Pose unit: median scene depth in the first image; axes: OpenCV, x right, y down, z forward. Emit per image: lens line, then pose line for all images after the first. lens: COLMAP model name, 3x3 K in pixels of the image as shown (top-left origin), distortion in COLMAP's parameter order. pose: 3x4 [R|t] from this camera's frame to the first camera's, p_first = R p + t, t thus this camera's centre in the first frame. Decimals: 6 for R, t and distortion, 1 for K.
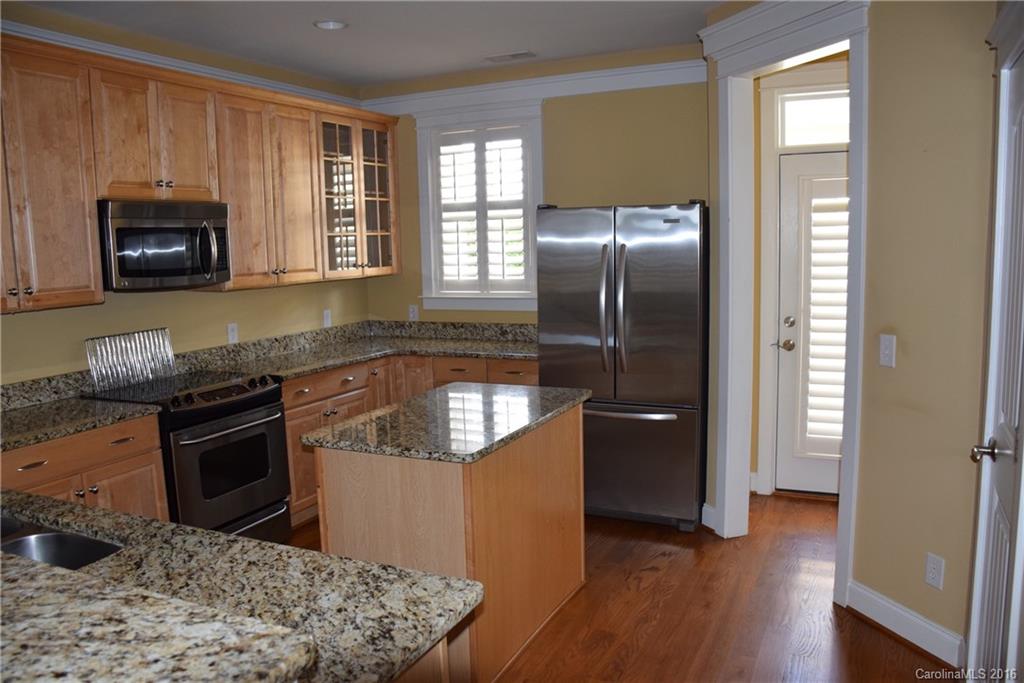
lens RADIAL K [[761.0, 0, 539.6], [0, 761.0, 338.6], [0, 0, 1]] dist [-0.106776, 0.002691]
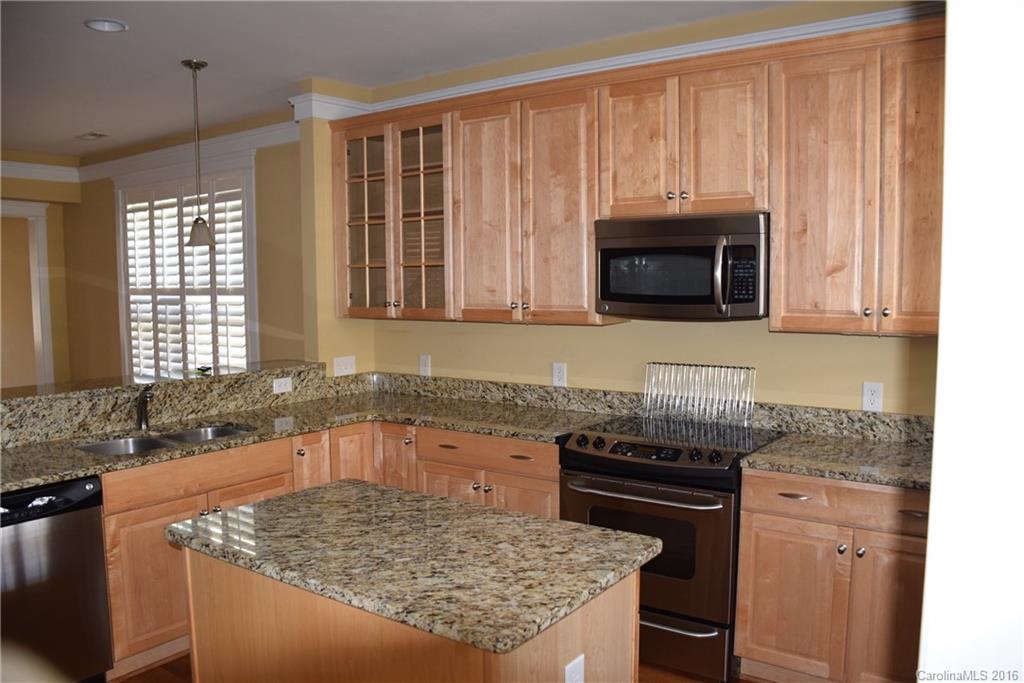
lens RADIAL K [[795.6, 0, 512.0], [0, 795.6, 341.5], [0, 0, 1]] dist [-0.091192, 0.011282]
pose [[-0.194559, 0.105342, -0.975218, 0.454645], [-0.109336, 0.985692, 0.128286, -0.147039], [0.974778, 0.131586, -0.180257, 1.047106]]
